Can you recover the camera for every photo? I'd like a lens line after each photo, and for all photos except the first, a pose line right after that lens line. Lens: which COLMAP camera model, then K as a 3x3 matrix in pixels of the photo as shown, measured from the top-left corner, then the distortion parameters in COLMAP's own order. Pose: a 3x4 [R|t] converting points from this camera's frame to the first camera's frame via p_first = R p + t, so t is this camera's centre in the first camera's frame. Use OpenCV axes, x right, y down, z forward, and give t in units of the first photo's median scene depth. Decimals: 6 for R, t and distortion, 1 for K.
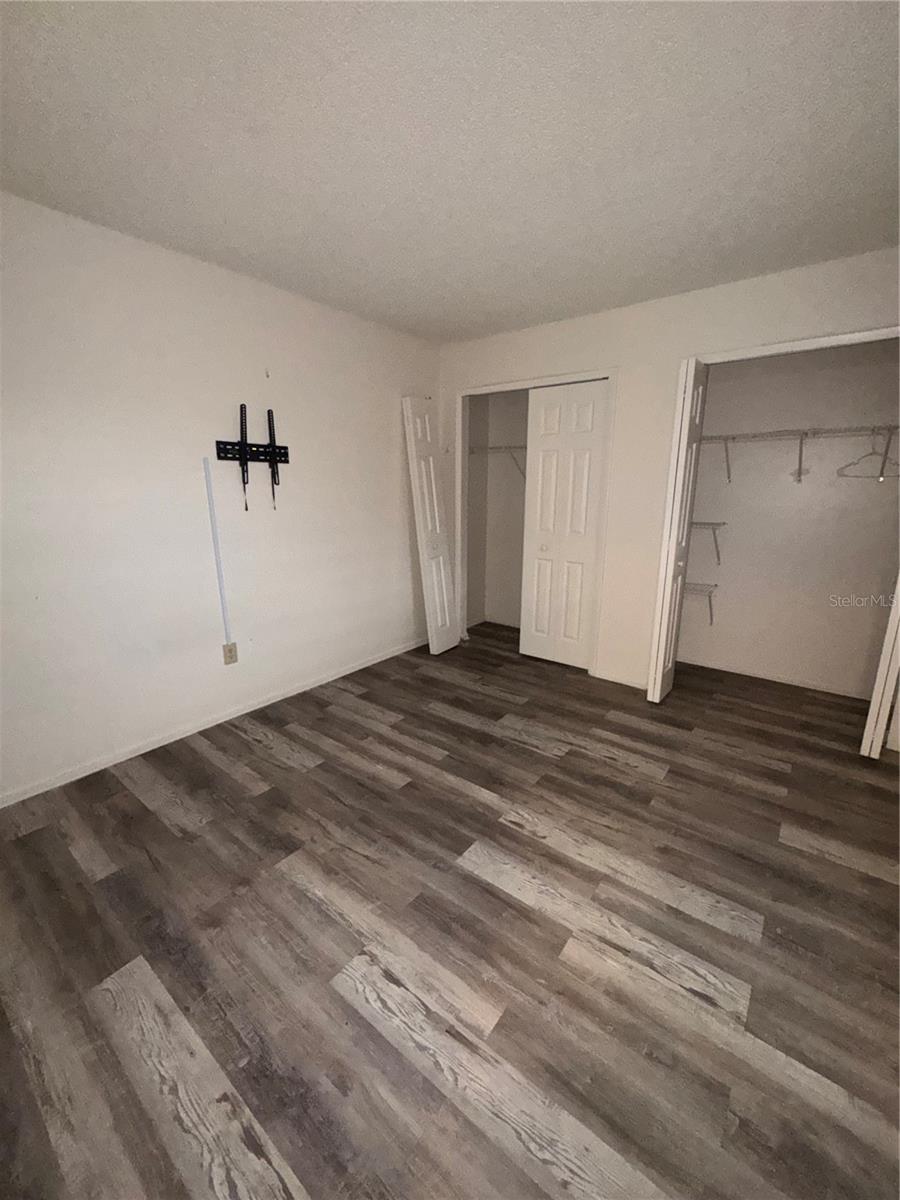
lens RADIAL K [[483.8, 0, 450.3], [0, 483.8, 598.8], [0, 0, 1]] dist [-0.002577, -0.000047]
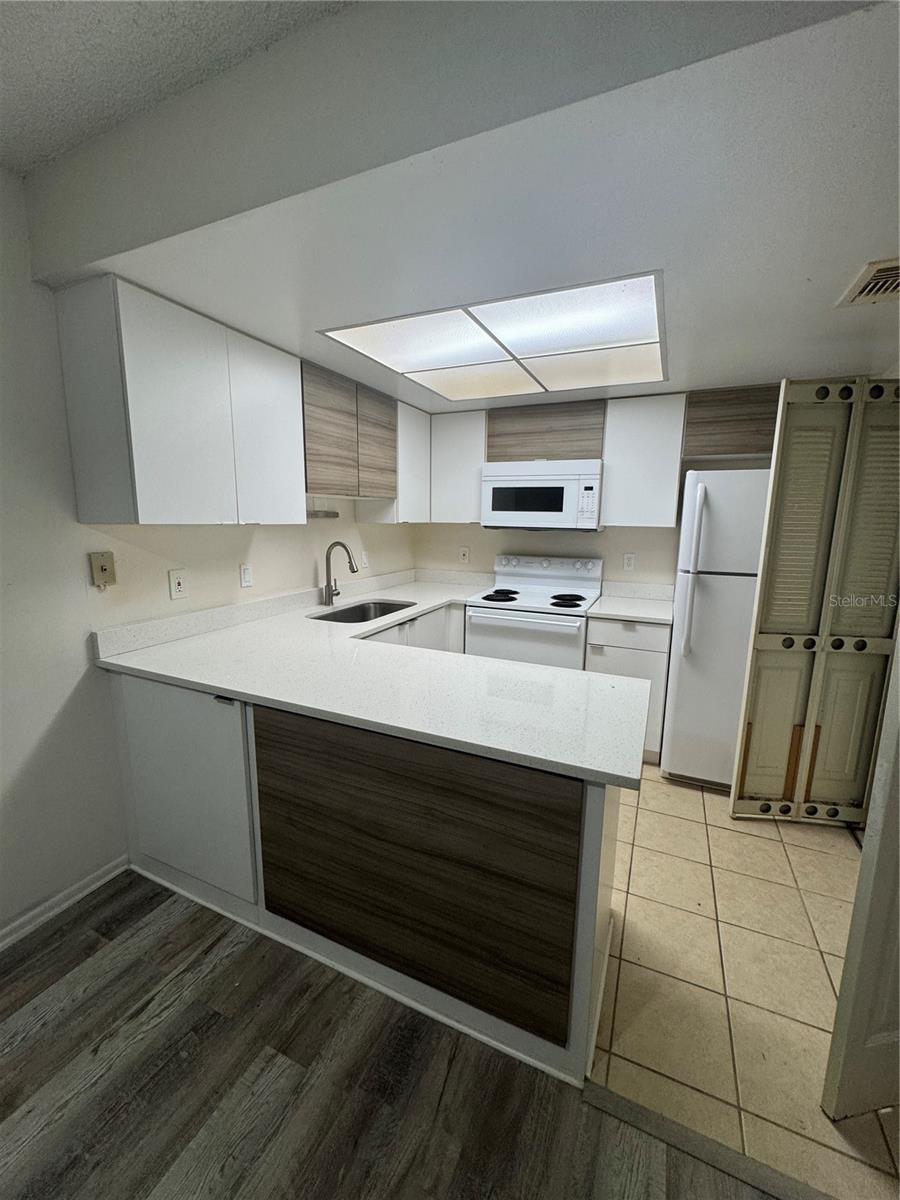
lens RADIAL K [[483.8, 0, 450.5], [0, 483.8, 602.1], [0, 0, 1]] dist [-0.002577, -0.000047]
pose [[0.241829, 0.176374, -0.954154, 0.924002], [-0.231357, 0.965461, 0.119827, -0.192701], [0.942334, 0.191773, 0.274282, 0.705958]]
